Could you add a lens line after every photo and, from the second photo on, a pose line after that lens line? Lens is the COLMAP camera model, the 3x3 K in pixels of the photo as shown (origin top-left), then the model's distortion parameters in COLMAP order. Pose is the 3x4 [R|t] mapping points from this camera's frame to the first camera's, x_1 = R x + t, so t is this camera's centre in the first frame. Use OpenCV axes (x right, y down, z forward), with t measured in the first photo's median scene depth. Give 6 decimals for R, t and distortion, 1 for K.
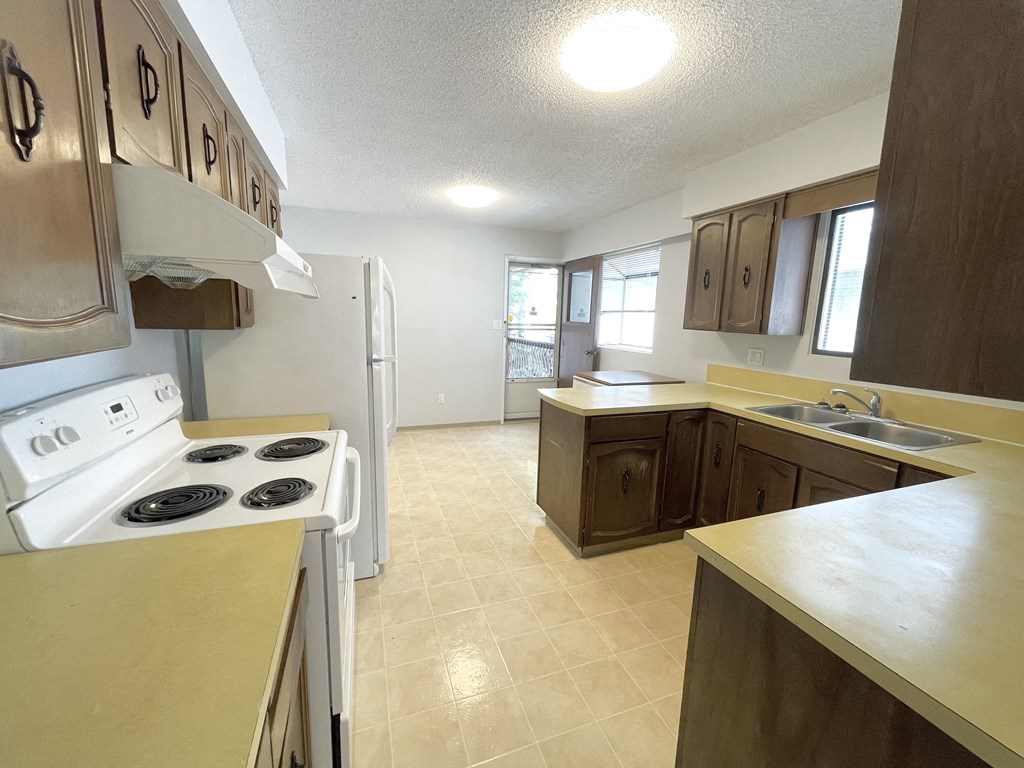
lens RADIAL K [[413.2, 0, 512.0], [0, 413.2, 384.0], [0, 0, 1]] dist [-0.005629, 0.000091]
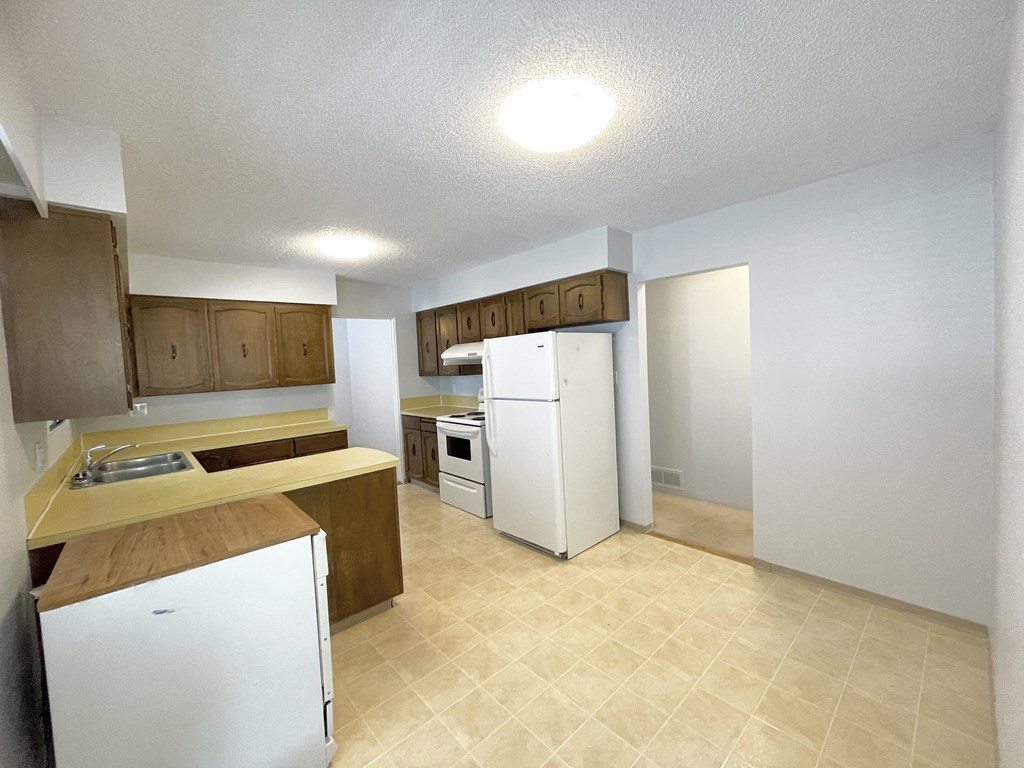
lens RADIAL K [[413.2, 0, 512.0], [0, 413.2, 384.0], [0, 0, 1]] dist [-0.005629, 0.000091]
pose [[-0.923223, 0.038587, -0.382321, 0.187509], [-0.040527, 0.979619, 0.196735, -0.365621], [0.382120, 0.197125, -0.902843, 2.058031]]
